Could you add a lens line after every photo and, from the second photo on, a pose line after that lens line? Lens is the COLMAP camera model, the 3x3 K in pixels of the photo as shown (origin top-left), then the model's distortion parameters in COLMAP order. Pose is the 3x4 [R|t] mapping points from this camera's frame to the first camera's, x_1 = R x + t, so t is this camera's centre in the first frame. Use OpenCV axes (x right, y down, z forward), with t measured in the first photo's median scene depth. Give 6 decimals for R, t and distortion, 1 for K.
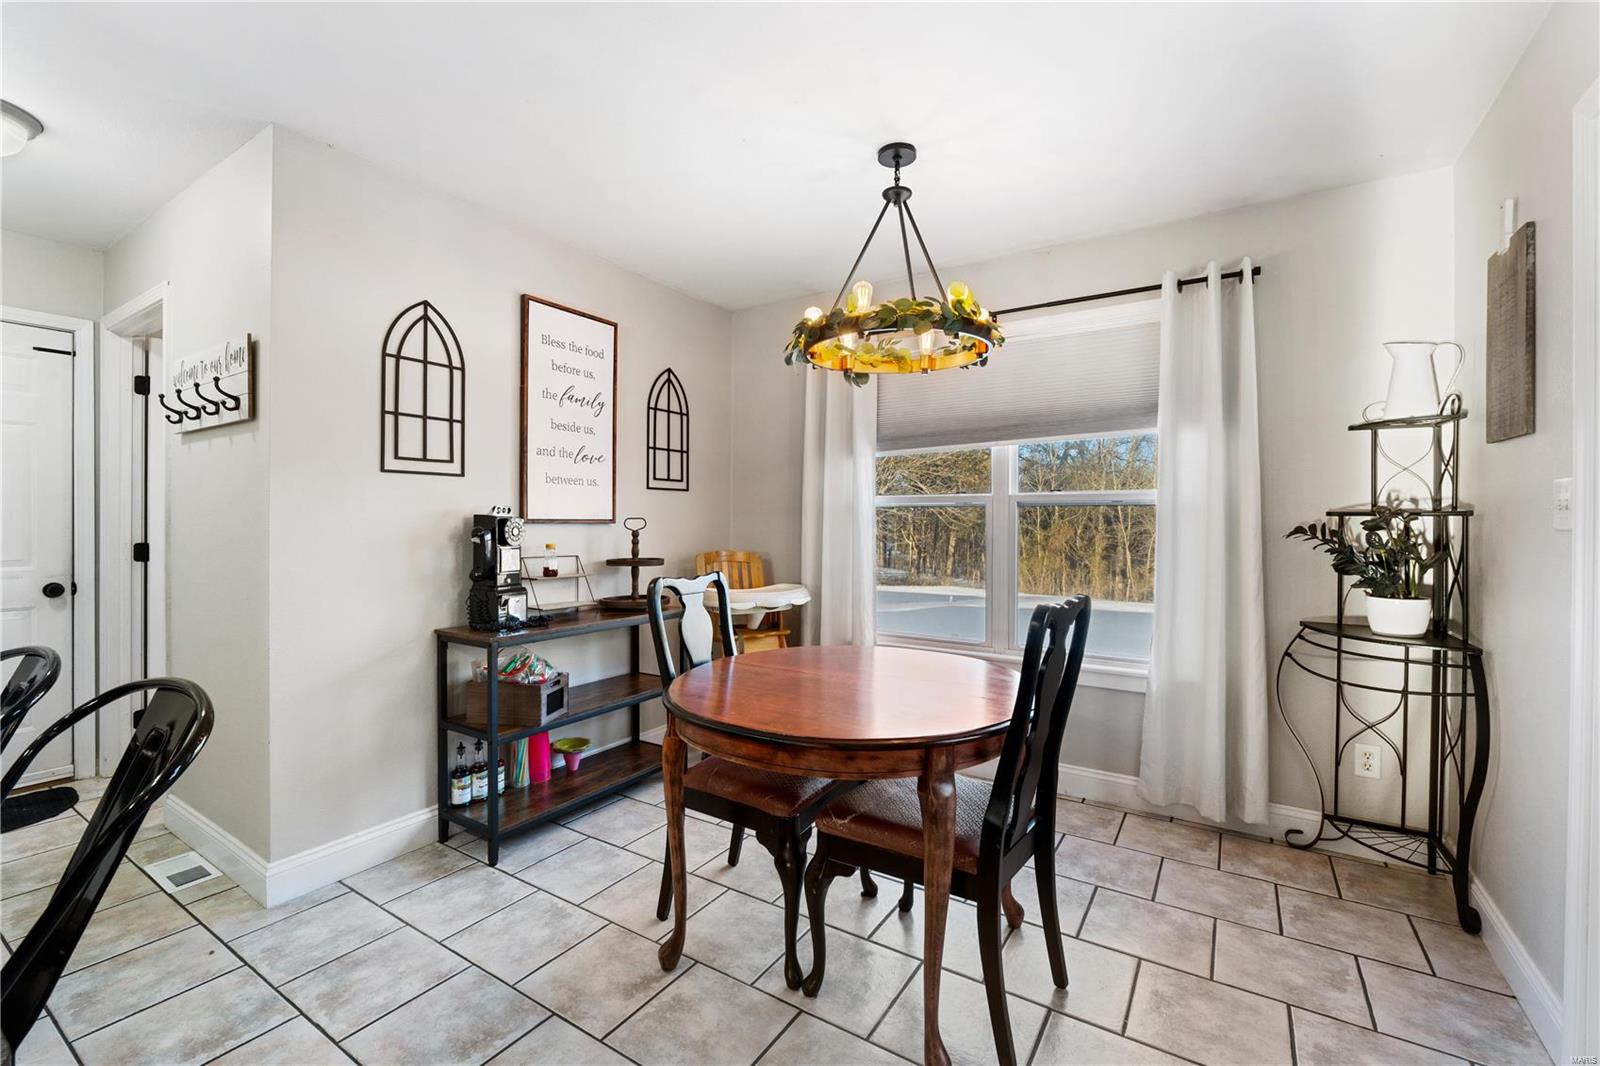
lens RADIAL K [[687.7, 0, 800.2], [0, 687.7, 529.0], [0, 0, 1]] dist [-0.004822, -0.000262]
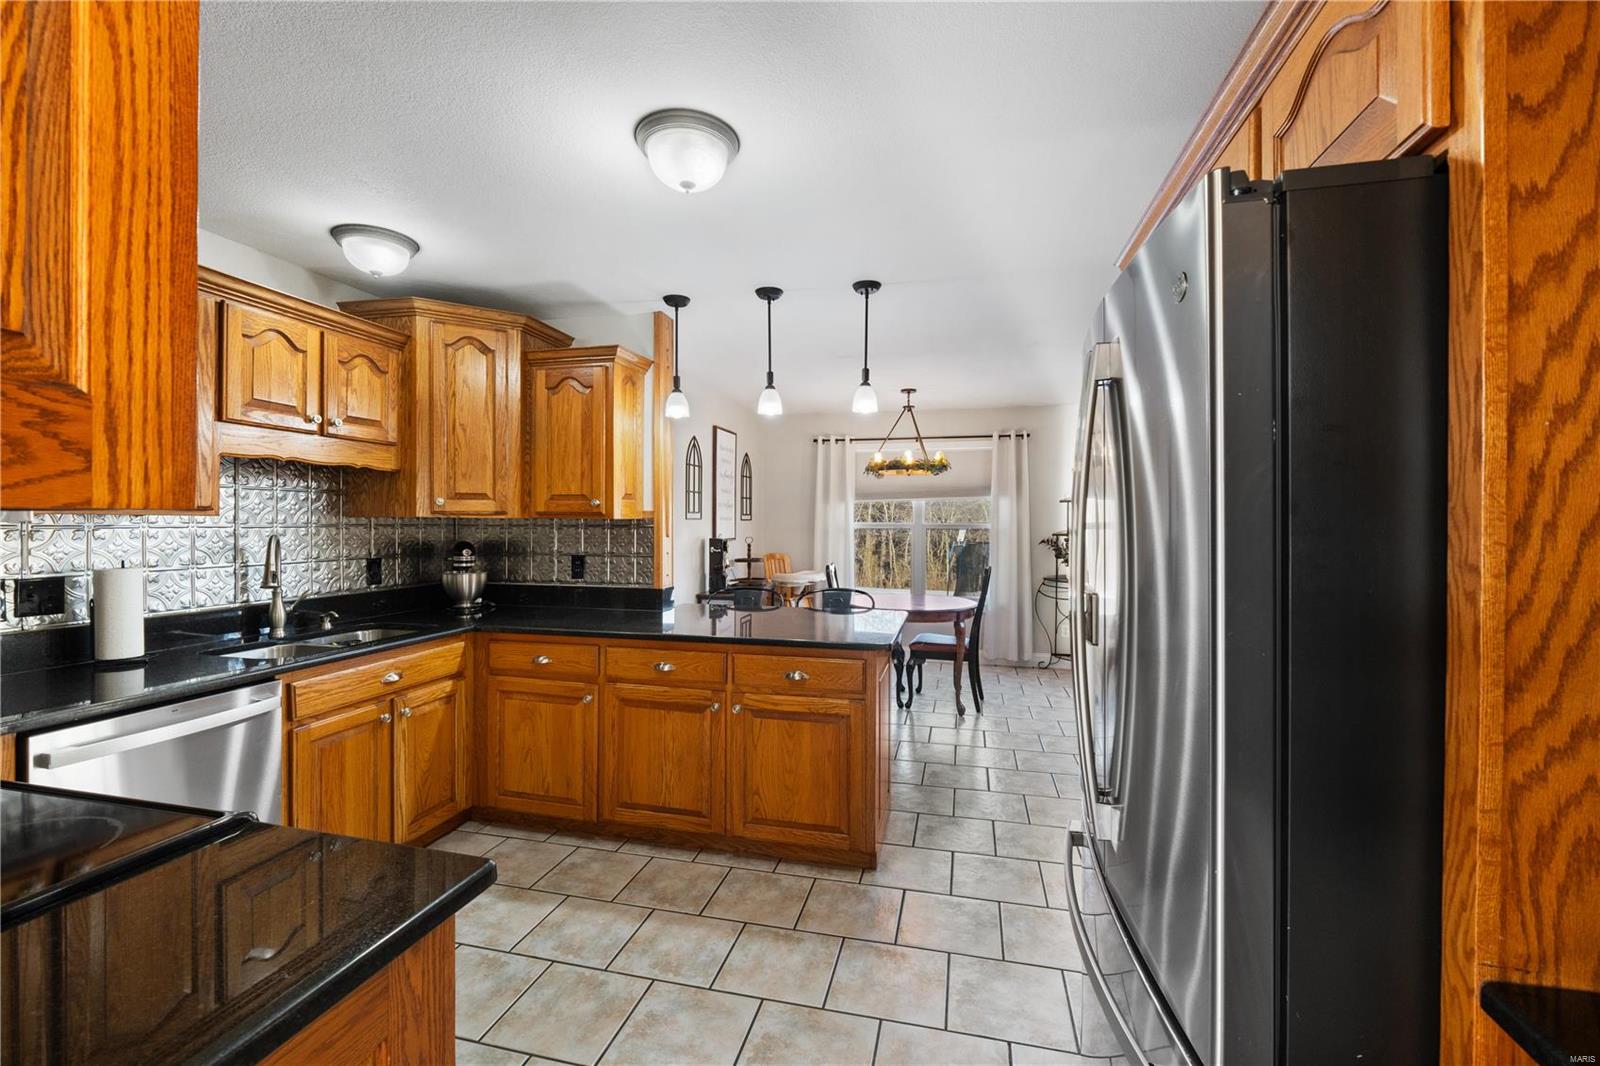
lens RADIAL K [[687.7, 0, 797.8], [0, 687.7, 532.5], [0, 0, 1]] dist [-0.004822, -0.000262]
pose [[0.945479, -0.007437, 0.325599, -0.890510], [0.004930, 0.999952, 0.008524, -0.053276], [-0.325647, -0.006455, 0.945469, -1.028454]]
